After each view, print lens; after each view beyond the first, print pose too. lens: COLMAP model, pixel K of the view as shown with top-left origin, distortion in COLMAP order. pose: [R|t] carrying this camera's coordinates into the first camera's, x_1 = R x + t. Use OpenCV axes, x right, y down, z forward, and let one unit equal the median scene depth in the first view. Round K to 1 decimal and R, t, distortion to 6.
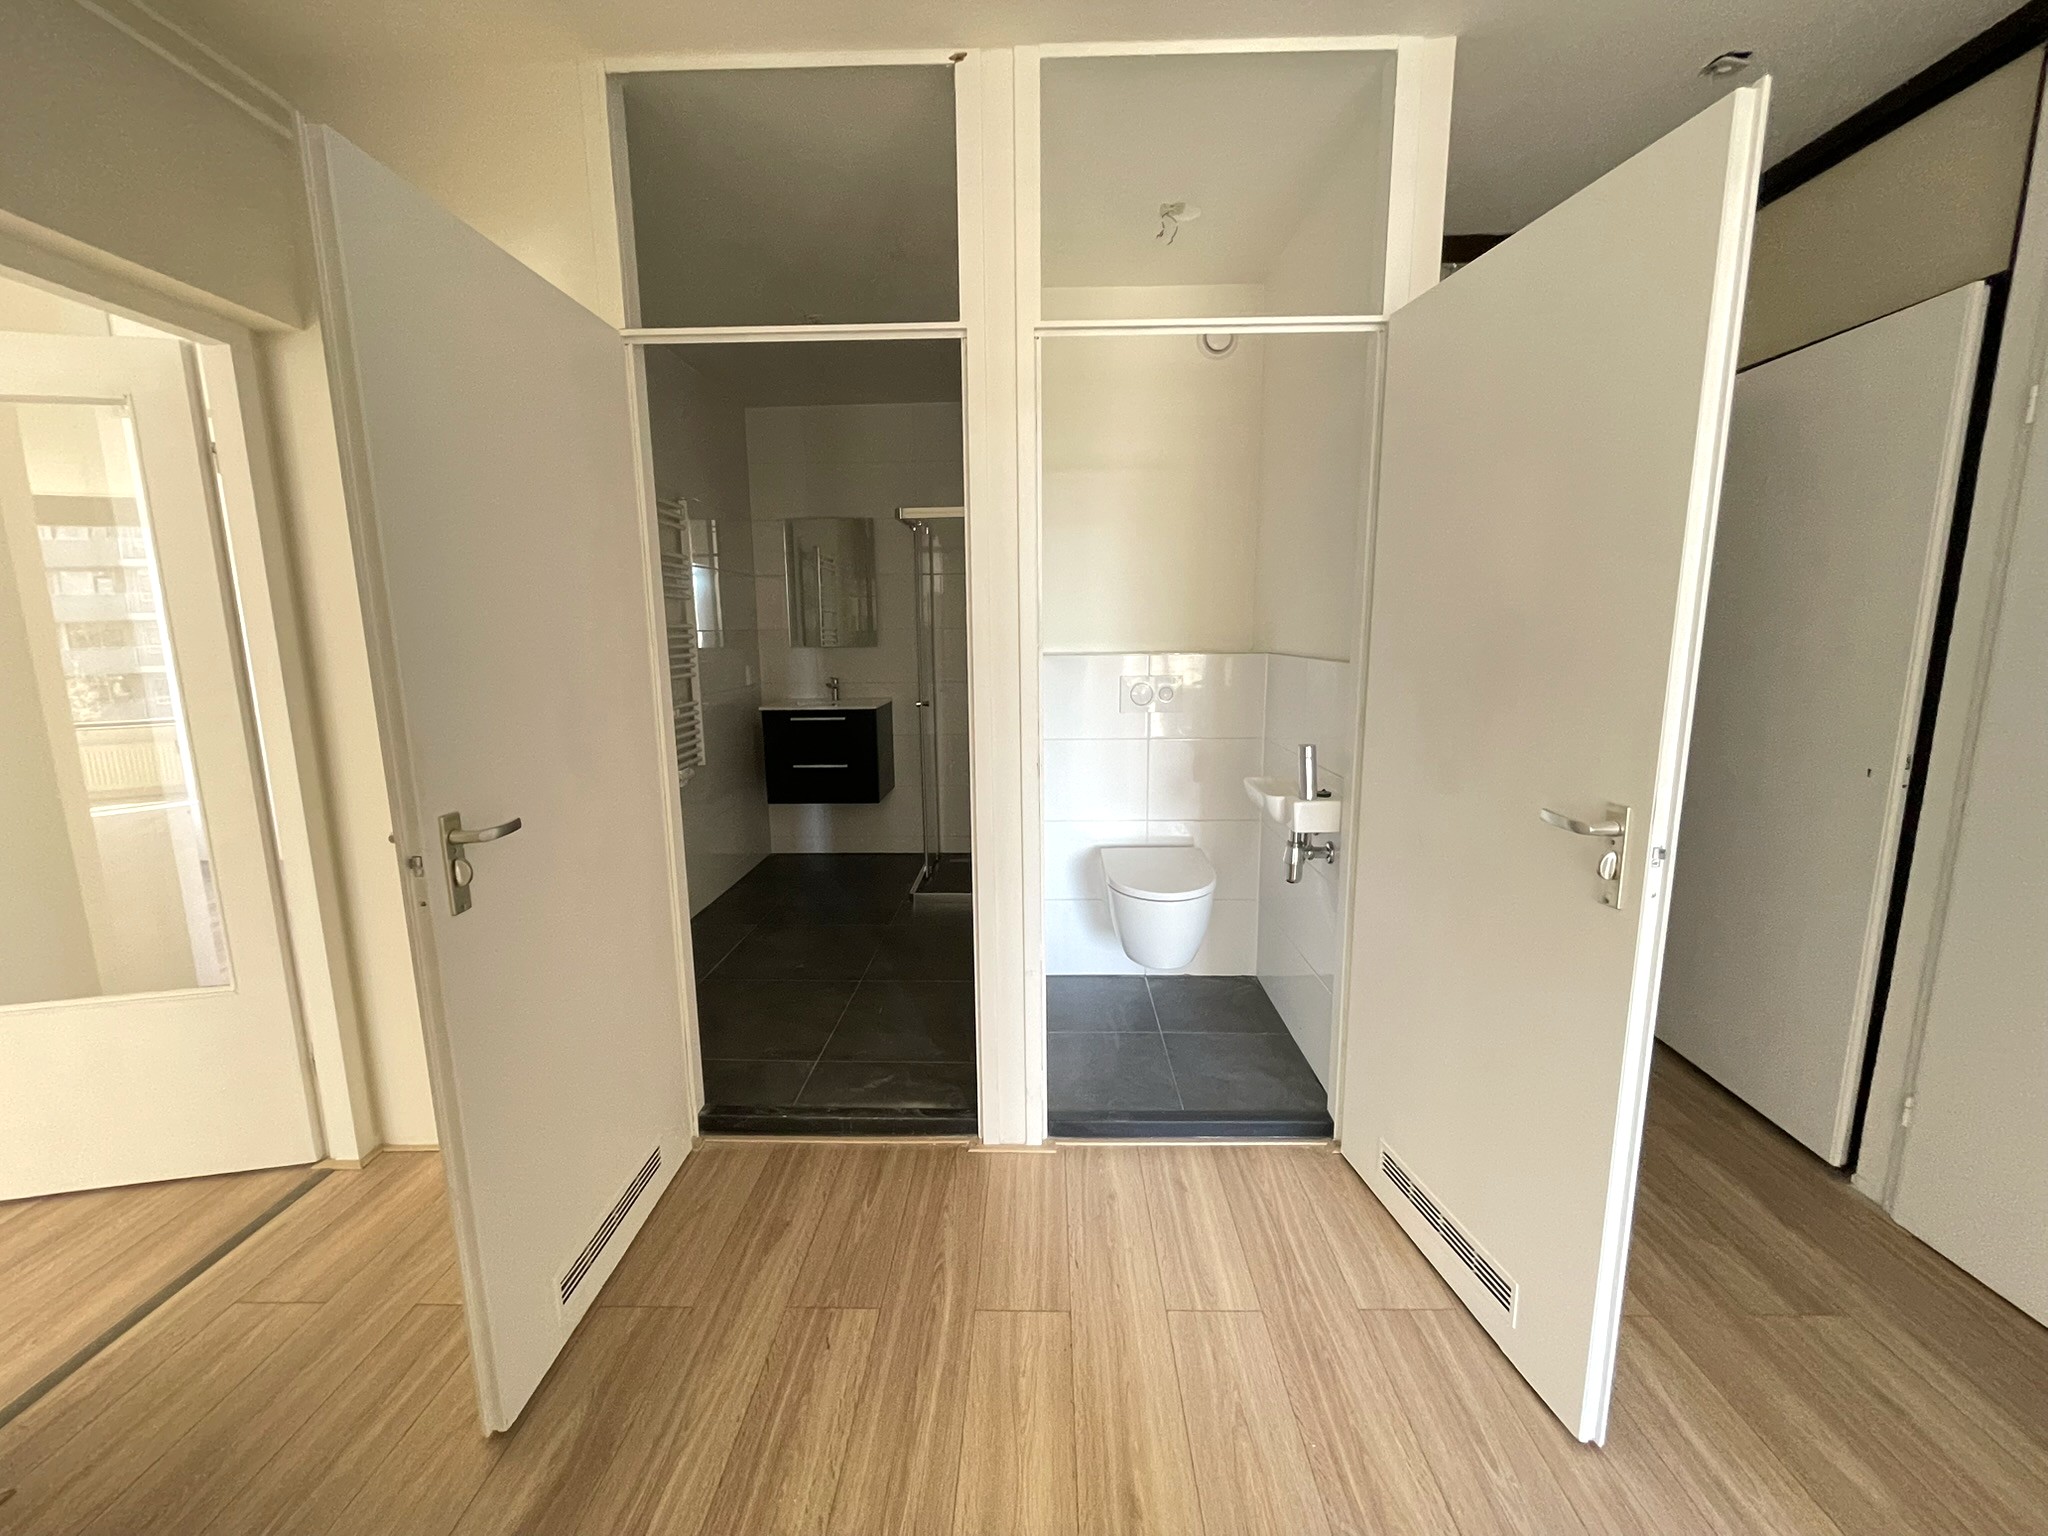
lens RADIAL K [[842.3, 0, 1024.7], [0, 842.3, 764.6], [0, 0, 1]] dist [0.001287, -0.000091]
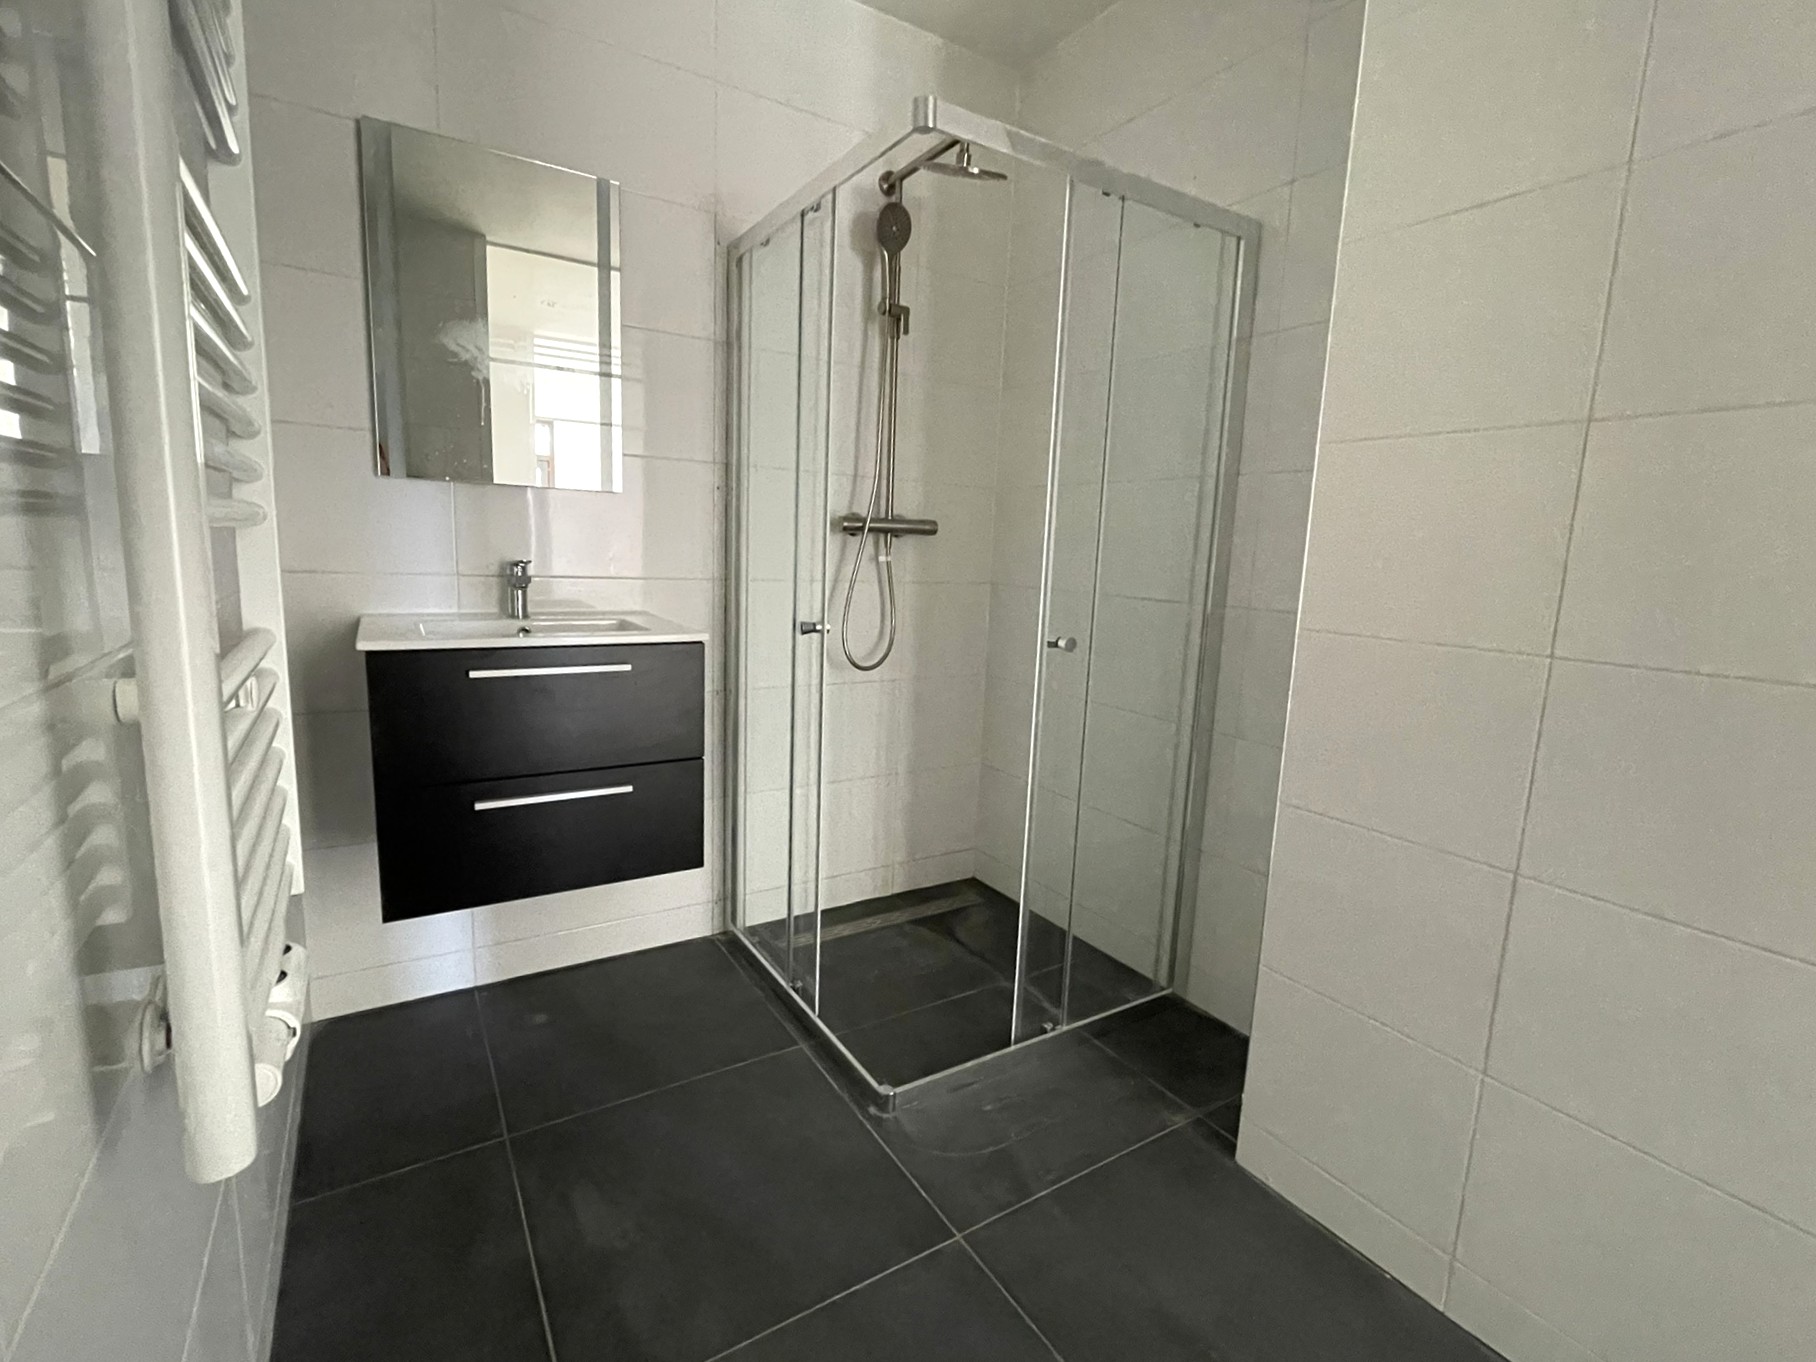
lens RADIAL K [[837.1, 0, 908.0], [0, 837.1, 681.0], [0, 0, 1]] dist [0.000876, 0.000018]
pose [[0.838071, -0.037725, 0.544255, -0.300734], [0.033758, 0.999281, 0.017283, -0.049630], [-0.544515, 0.003888, 0.838742, 0.590637]]
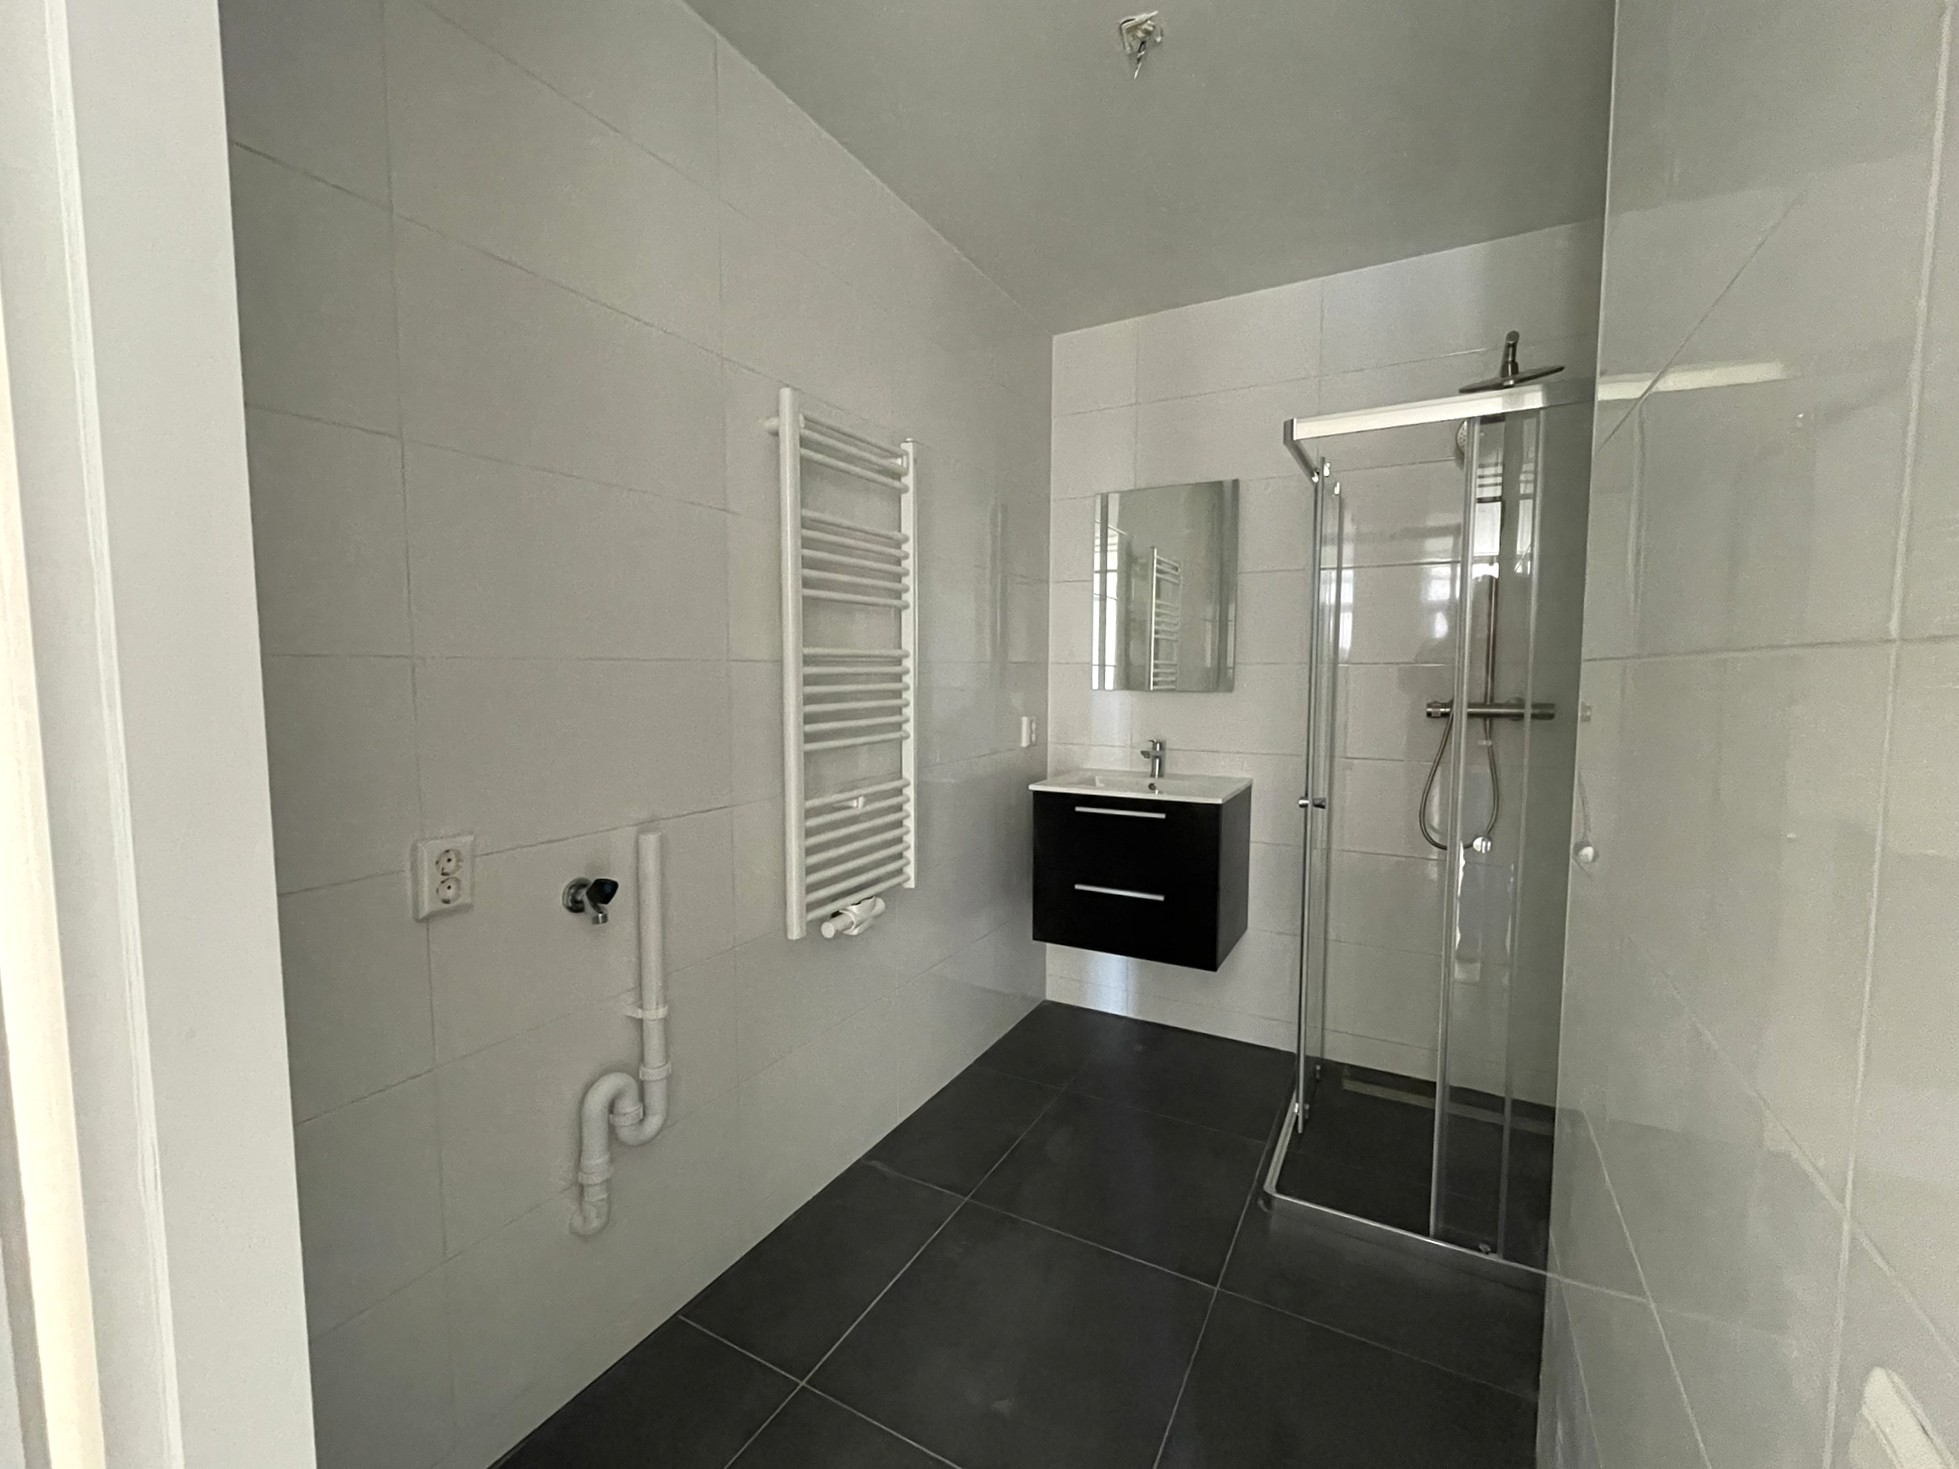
lens RADIAL K [[805.7, 0, 980.2], [0, 805.7, 731.3], [0, 0, 1]] dist [0.001287, -0.000091]
pose [[0.886696, 0.048463, -0.459806, -0.073093], [-0.084385, 0.994750, -0.057884, -0.067800], [0.454587, 0.090127, 0.886131, 0.437117]]
